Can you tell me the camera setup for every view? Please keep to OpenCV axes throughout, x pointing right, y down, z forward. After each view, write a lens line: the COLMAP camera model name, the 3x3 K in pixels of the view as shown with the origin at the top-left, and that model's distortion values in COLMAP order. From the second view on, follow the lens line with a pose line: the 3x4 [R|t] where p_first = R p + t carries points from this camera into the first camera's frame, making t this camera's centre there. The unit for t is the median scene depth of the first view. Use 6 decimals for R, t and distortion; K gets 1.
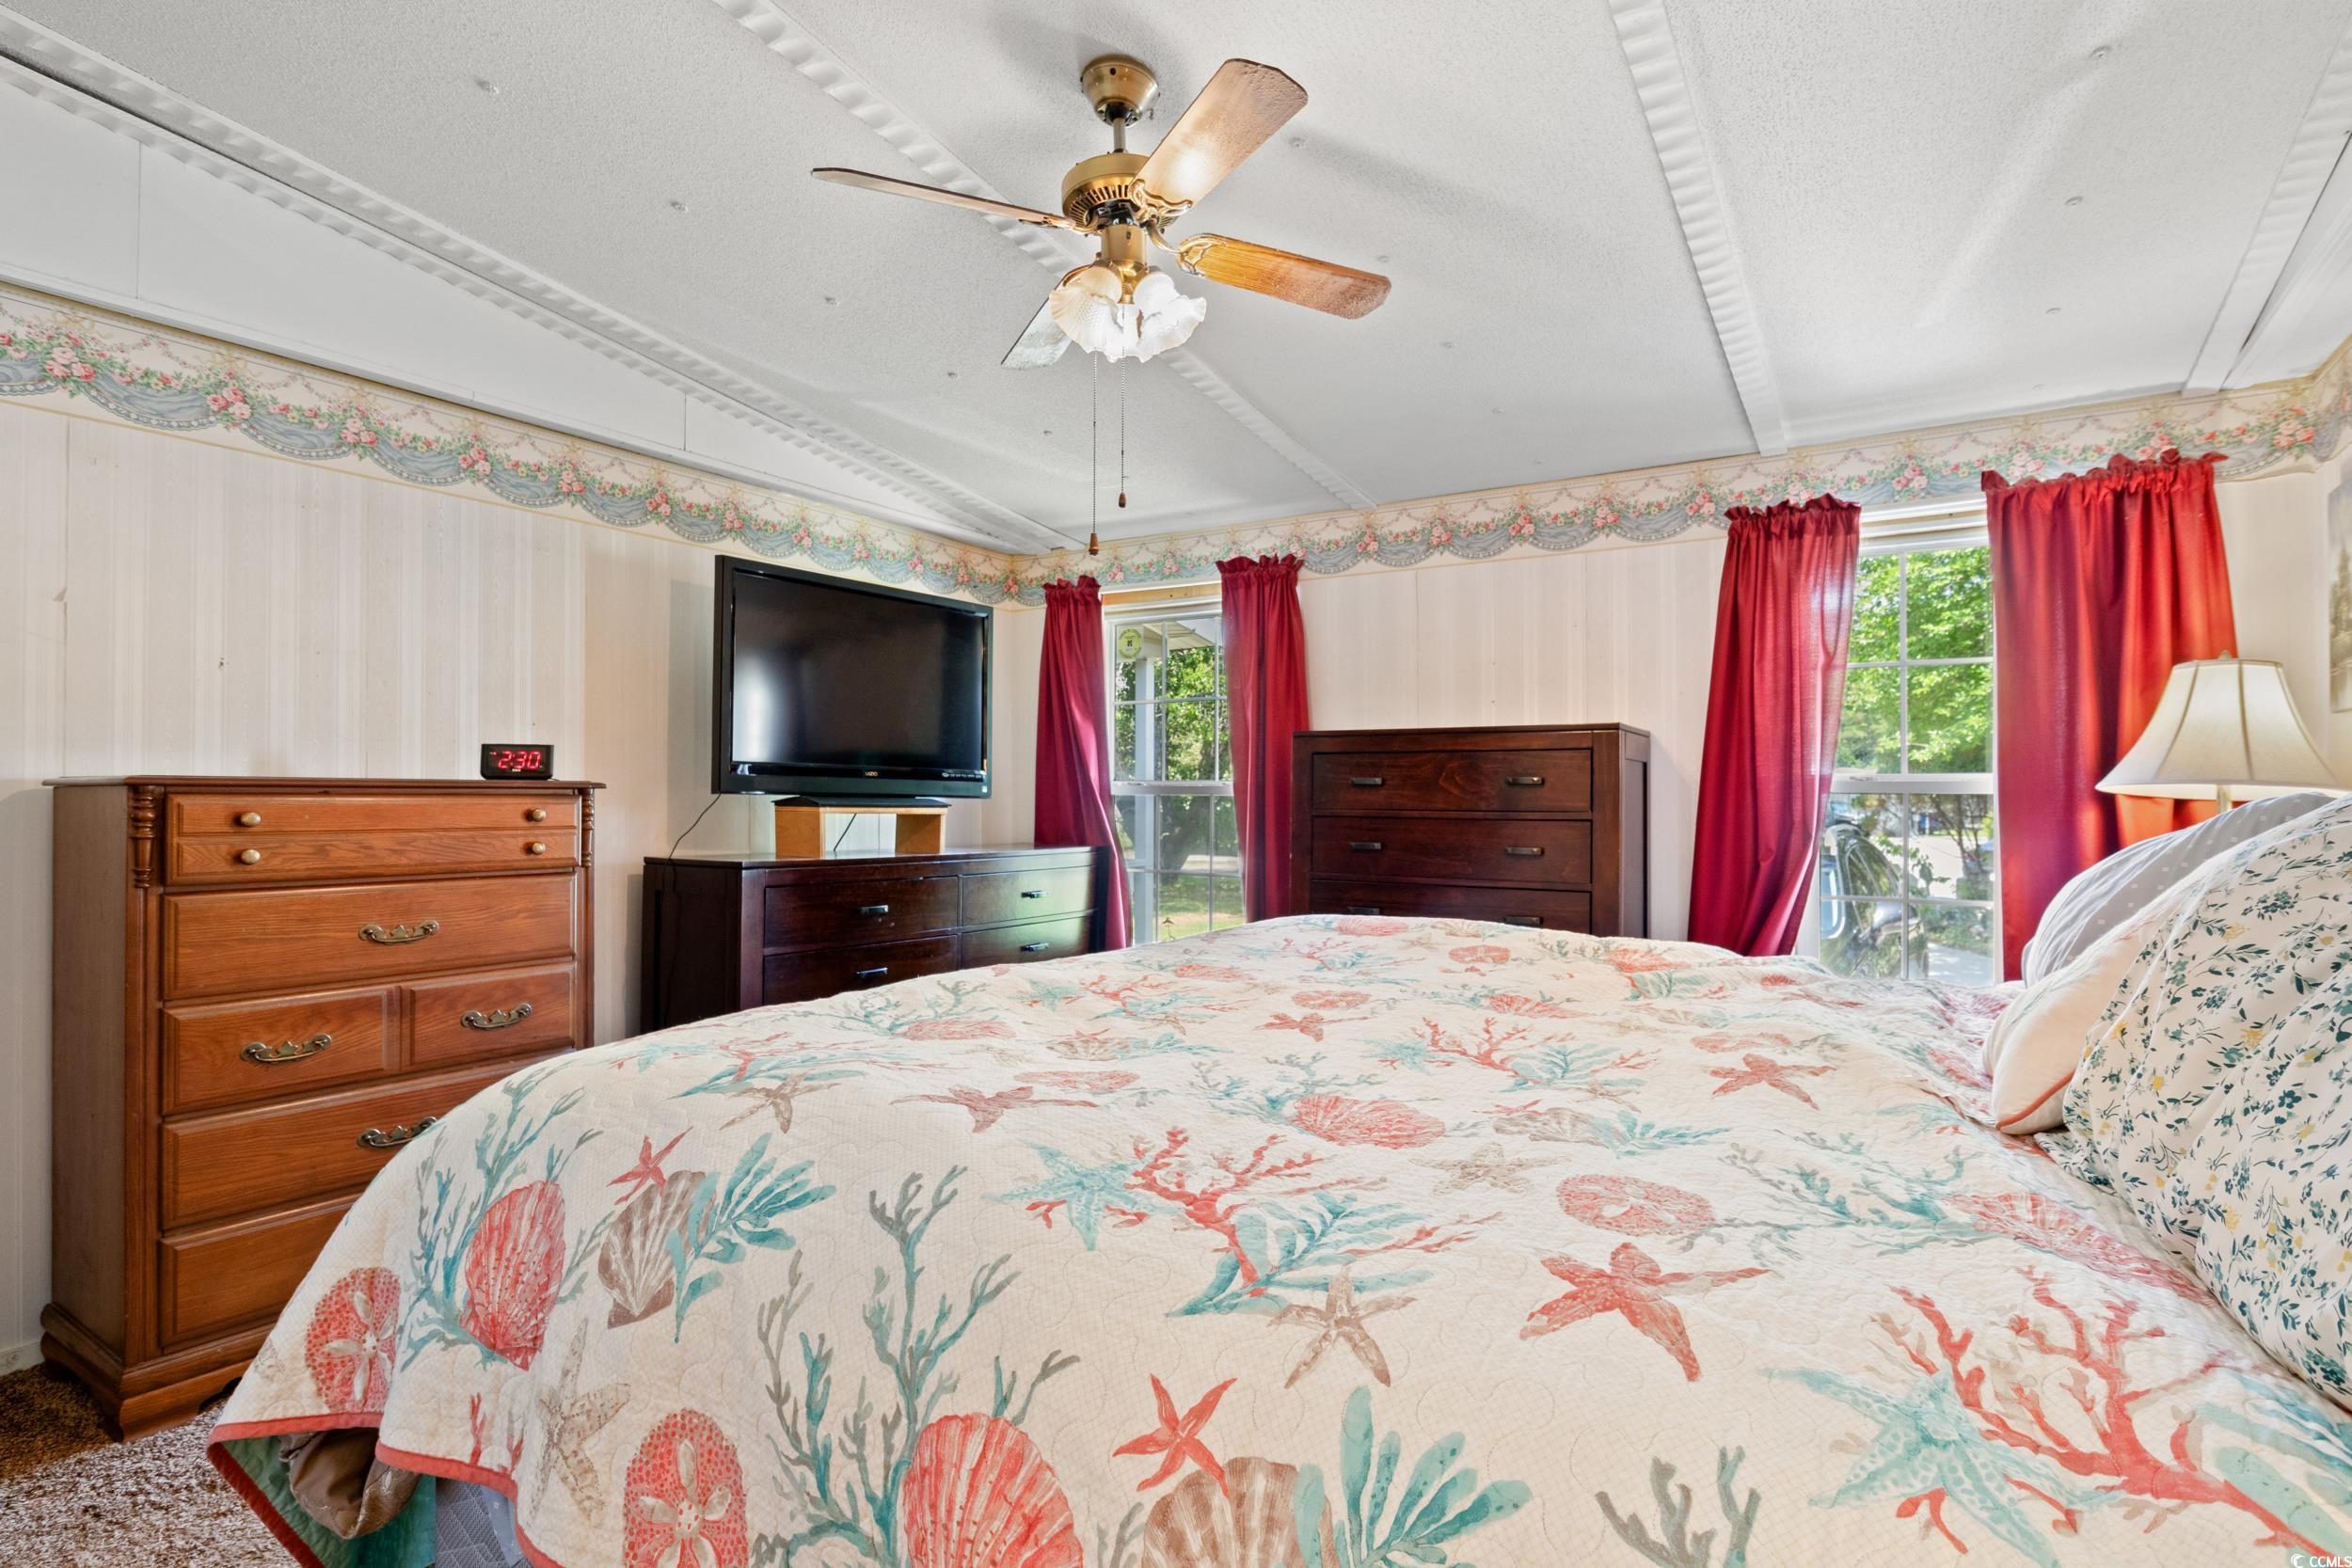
lens RADIAL K [[1179.4, 0, 1178.4], [0, 1179.4, 790.8], [0, 0, 1]] dist [-0.008089, 0.000004]
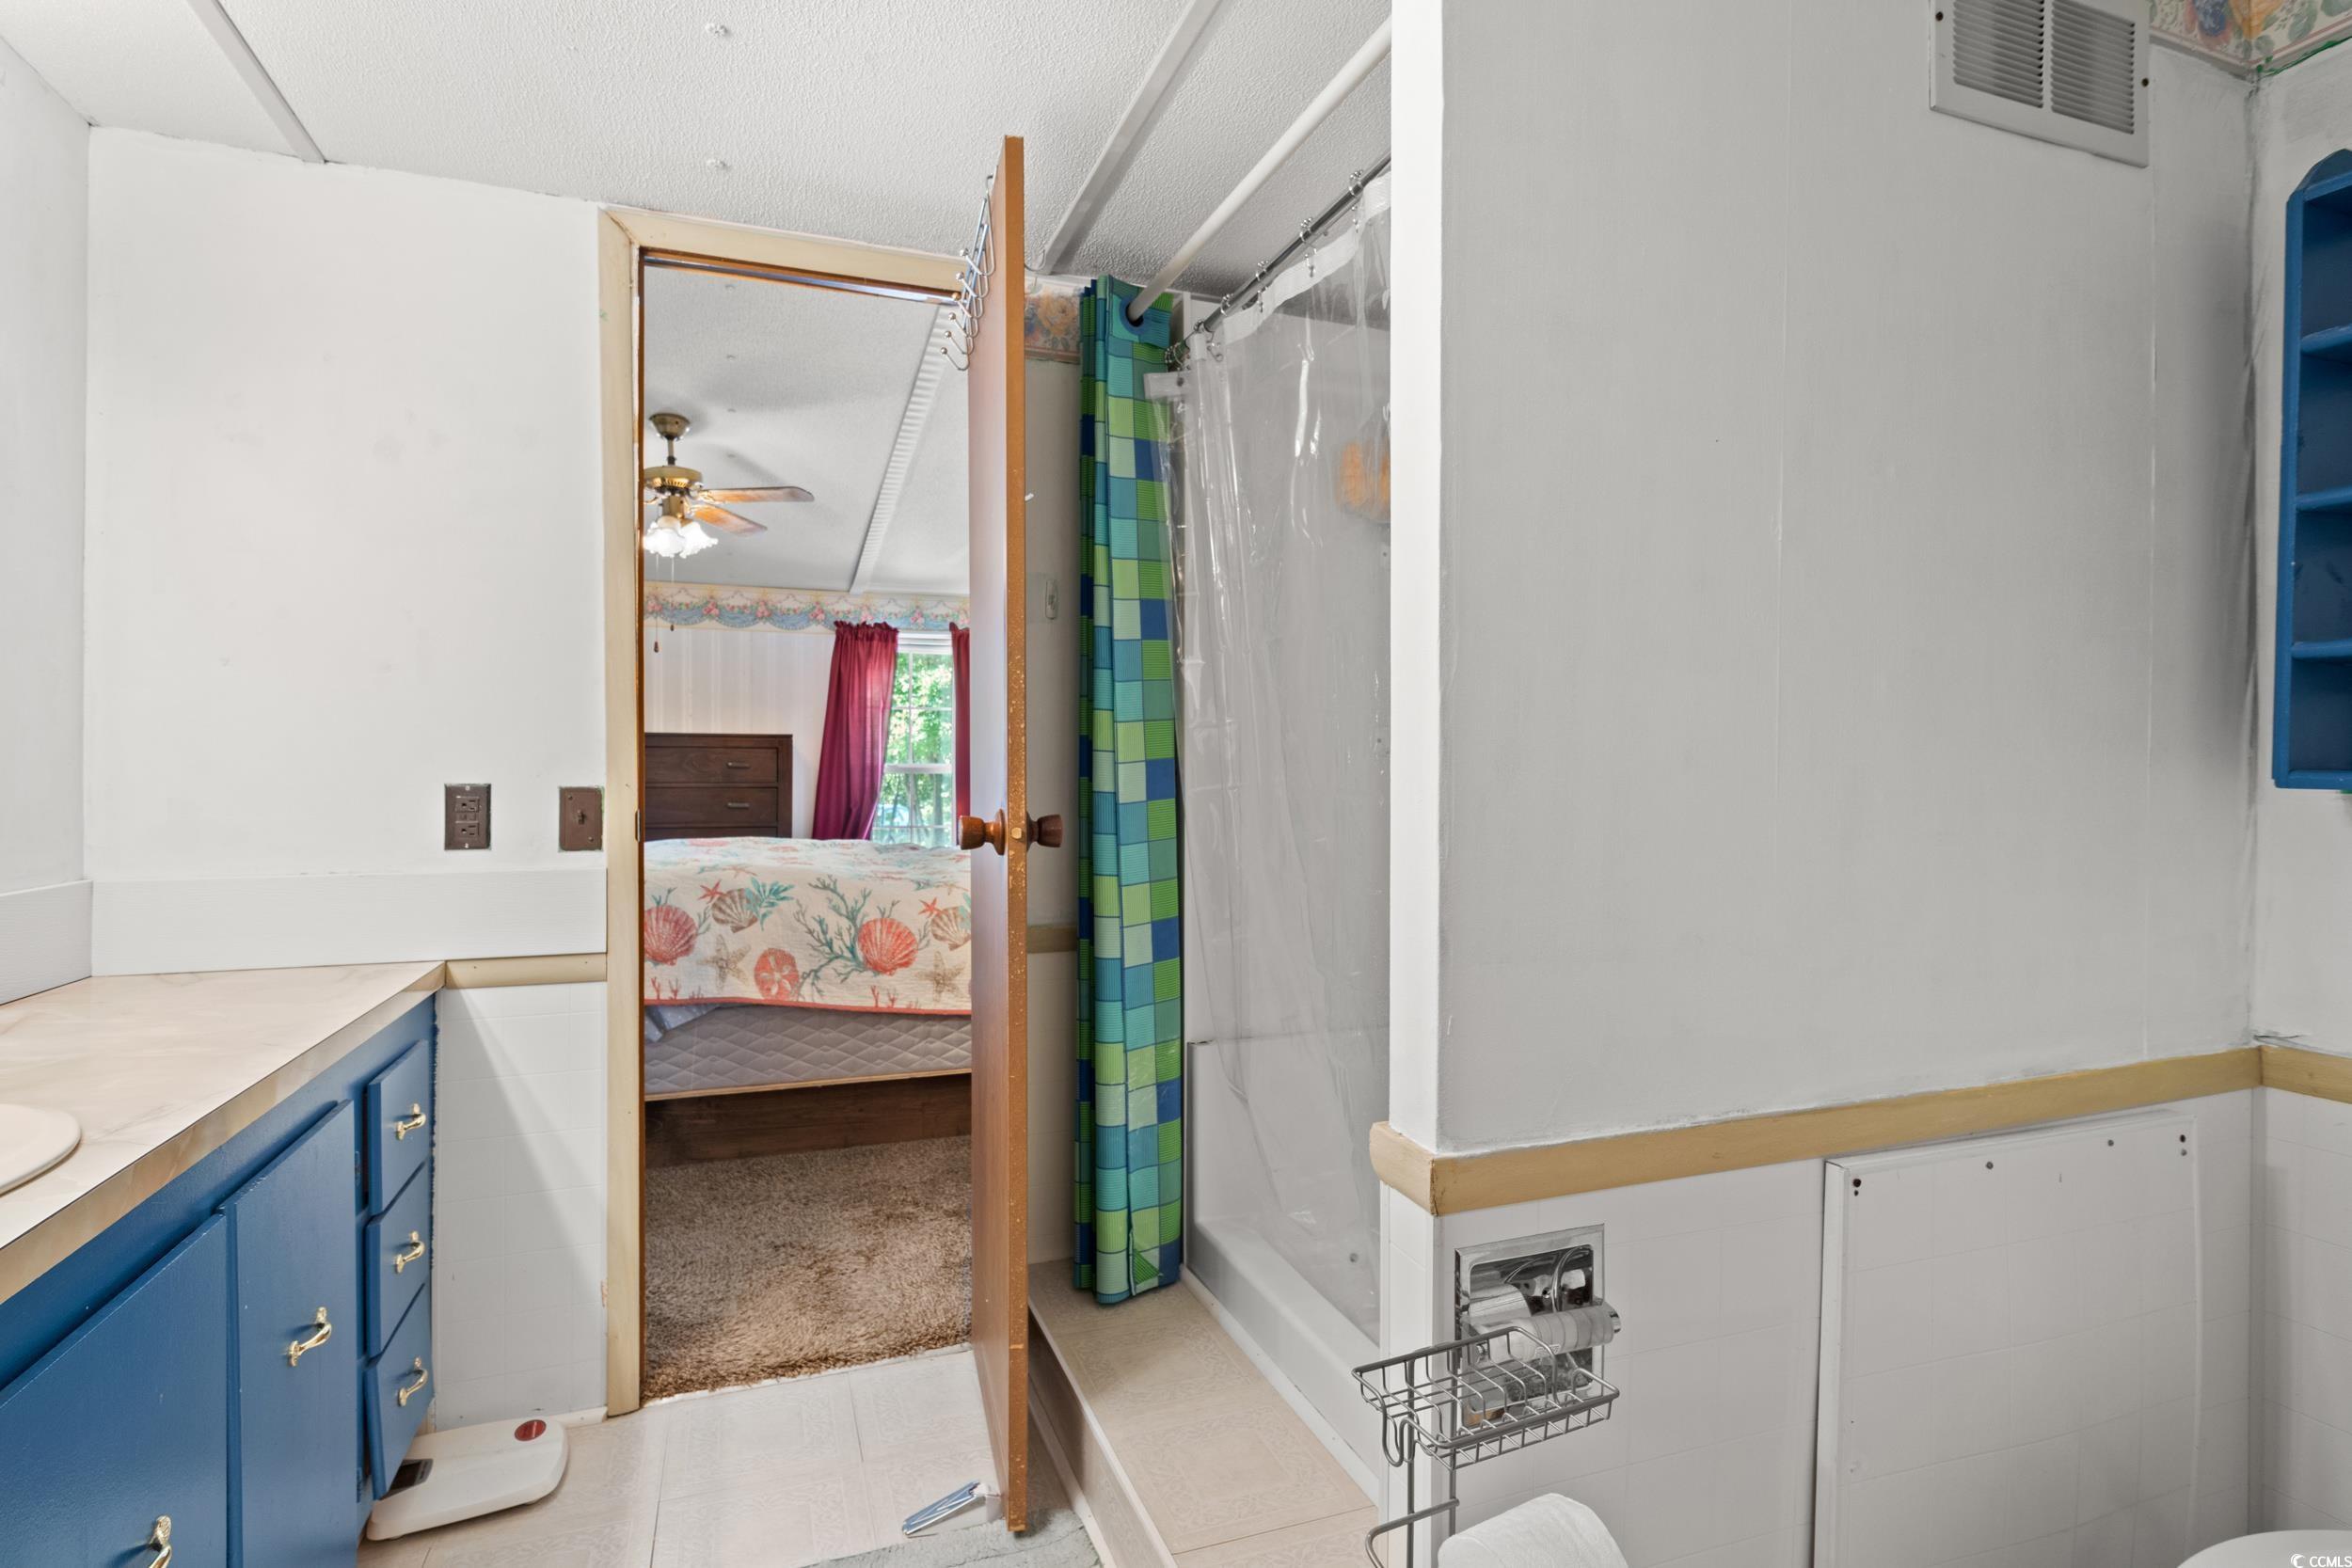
lens RADIAL K [[1179.4, 0, 1172.3], [0, 1179.4, 792.5], [0, 0, 1]] dist [-0.008089, 0.000004]
pose [[0.613375, -0.009271, 0.789737, -0.730355], [-0.001509, 0.999916, 0.012910, 0.009653], [-0.789790, -0.009110, 0.613309, -0.611671]]
